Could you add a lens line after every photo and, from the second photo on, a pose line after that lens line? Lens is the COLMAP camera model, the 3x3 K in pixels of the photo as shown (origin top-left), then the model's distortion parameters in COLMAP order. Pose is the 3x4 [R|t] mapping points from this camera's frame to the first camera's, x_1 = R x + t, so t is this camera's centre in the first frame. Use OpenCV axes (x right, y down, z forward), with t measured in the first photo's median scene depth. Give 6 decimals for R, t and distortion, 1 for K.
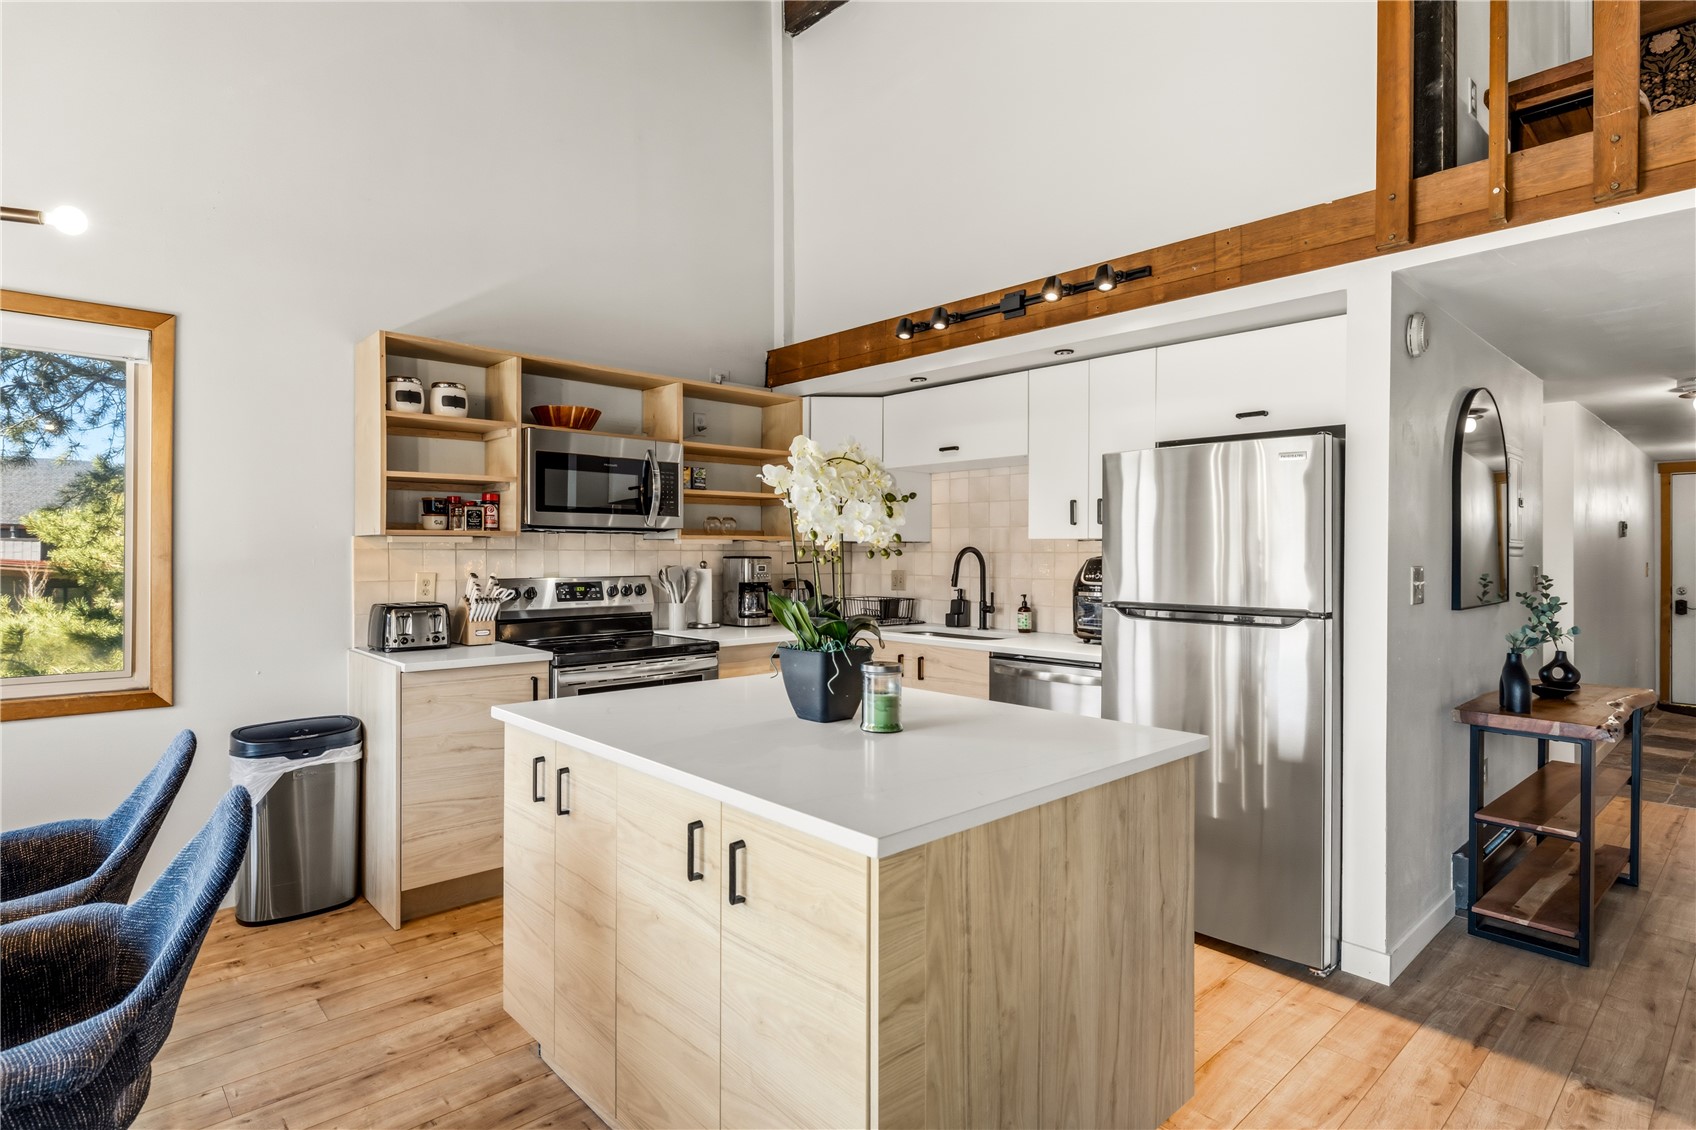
lens RADIAL K [[881.9, 0, 846.6], [0, 881.9, 551.3], [0, 0, 1]] dist [-0.000167, 0.000360]
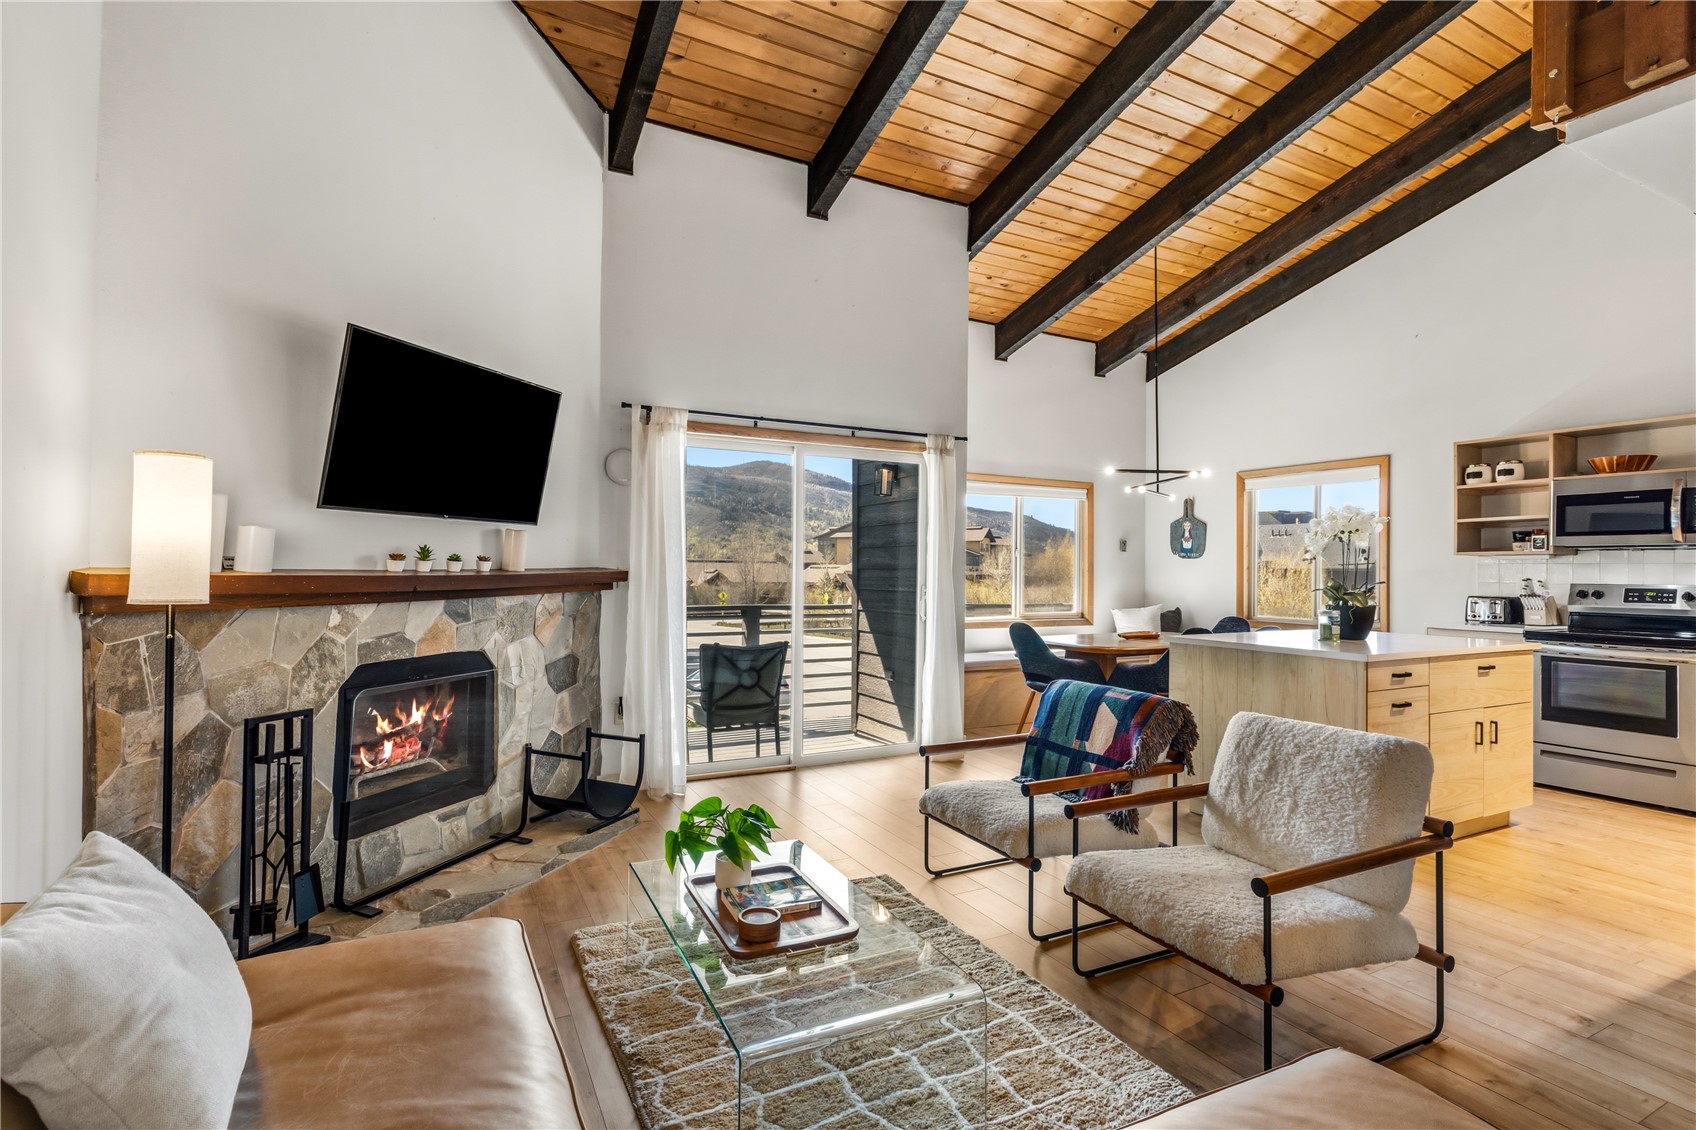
lens RADIAL K [[800.0, 0, 843.5], [0, 800.0, 563.8], [0, 0, 1]] dist [-0.000967, -0.000171]
pose [[-0.268201, -0.013269, -0.963272, 1.114768], [-0.009787, 0.999891, -0.011048, 0.023733], [0.963313, 0.006465, -0.268302, 0.188866]]
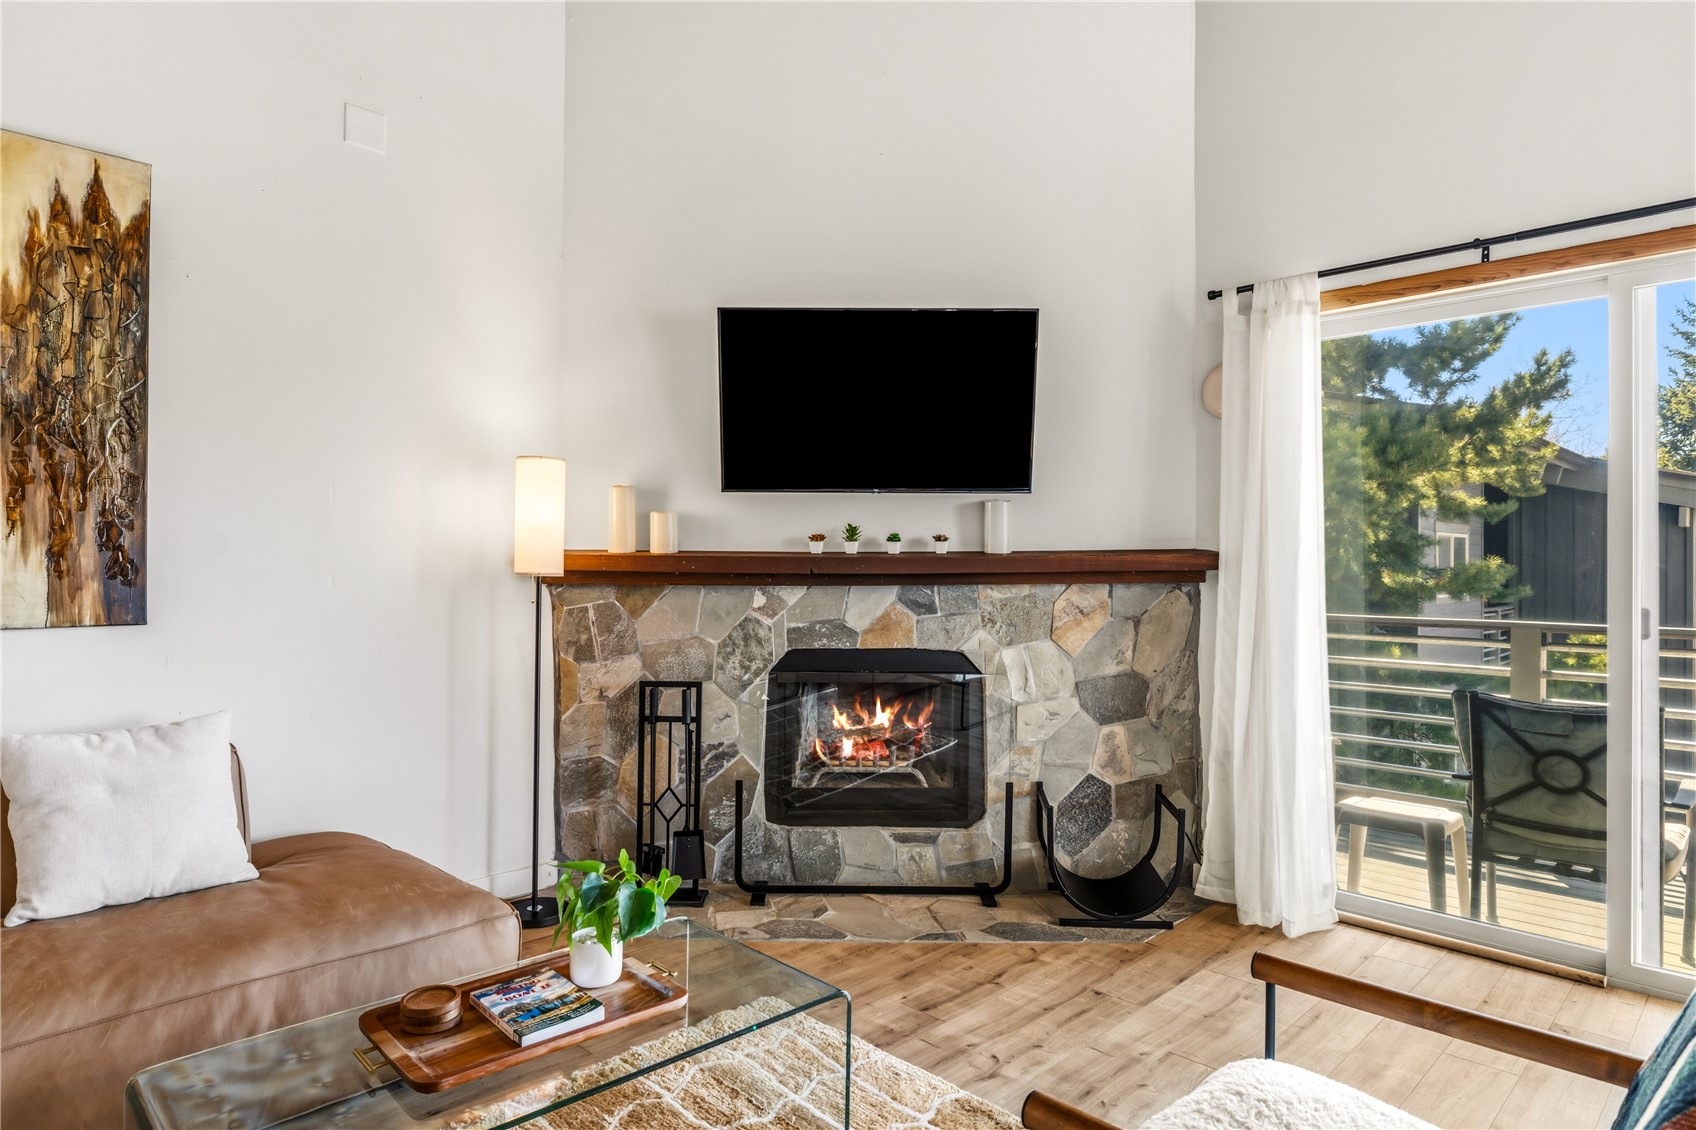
lens RADIAL K [[984.1, 0, 848.0], [0, 984.1, 565.0], [0, 0, 1]] dist [-0.000552, -0.000318]
pose [[-0.998978, -0.008879, -0.044313, 0.508222], [-0.008867, 0.999961, -0.000477, 0.037472], [0.044316, -0.000083, -0.999018, 0.450350]]
